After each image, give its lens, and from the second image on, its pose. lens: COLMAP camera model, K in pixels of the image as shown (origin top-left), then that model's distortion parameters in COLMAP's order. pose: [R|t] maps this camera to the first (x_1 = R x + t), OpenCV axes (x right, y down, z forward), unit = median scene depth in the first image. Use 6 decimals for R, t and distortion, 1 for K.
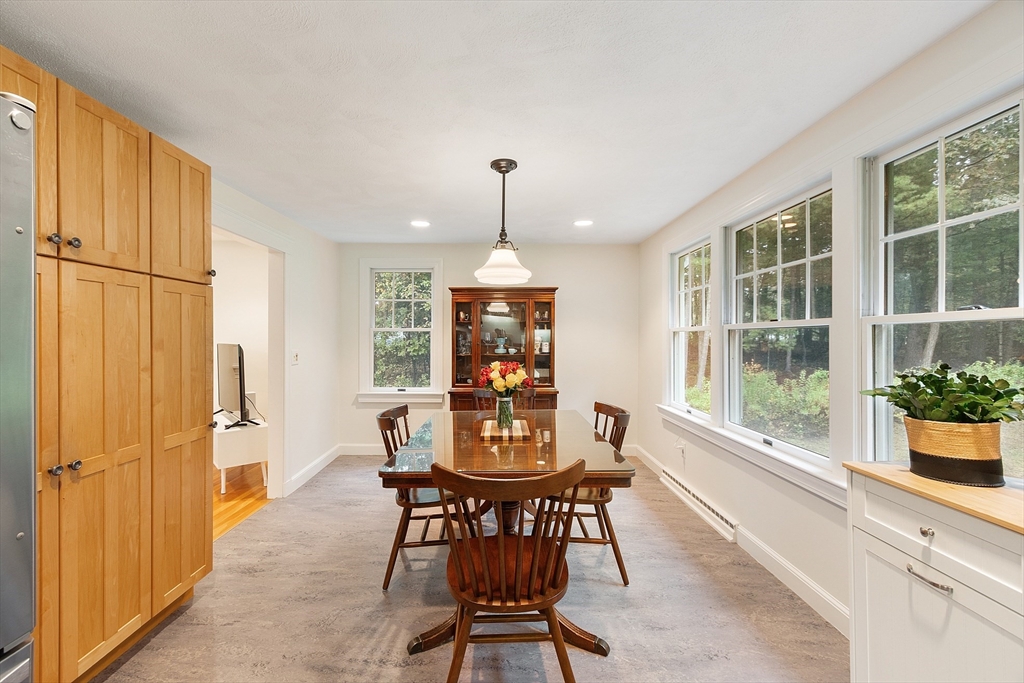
lens RADIAL K [[452.6, 0, 500.1], [0, 452.6, 339.1], [0, 0, 1]] dist [0.007490, -0.002067]
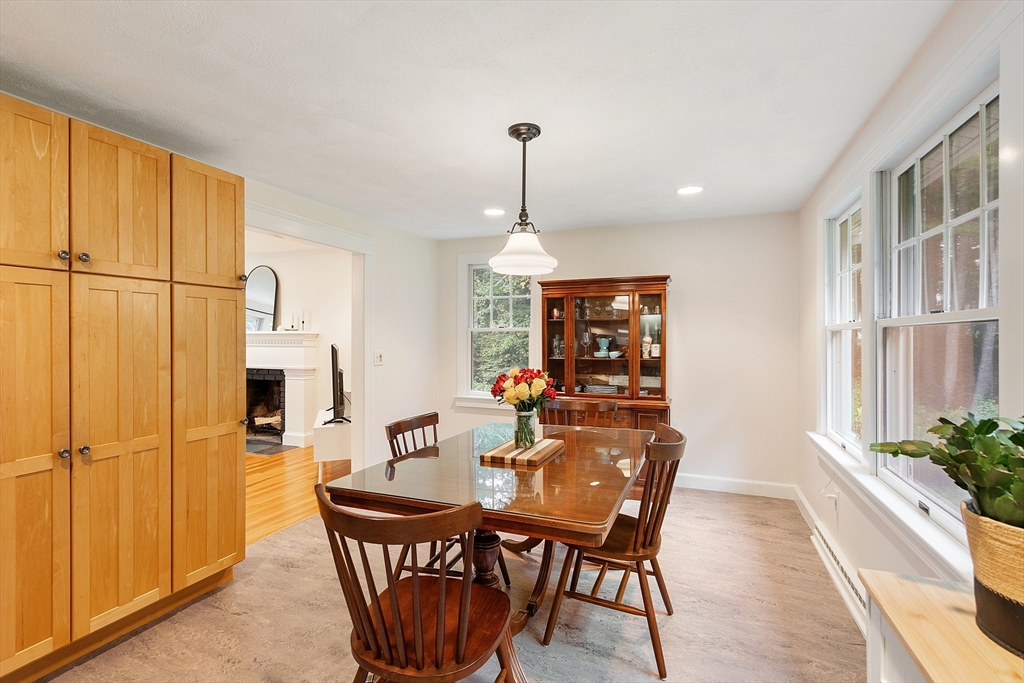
lens RADIAL K [[489.3, 0, 499.7], [0, 489.3, 337.6], [0, 0, 1]] dist [0.002597, -0.000589]
pose [[0.922356, 0.000273, -0.386340, 0.315130], [-0.001455, 0.999995, -0.002767, -0.003490], [0.386337, 0.003114, 0.922352, 0.155878]]
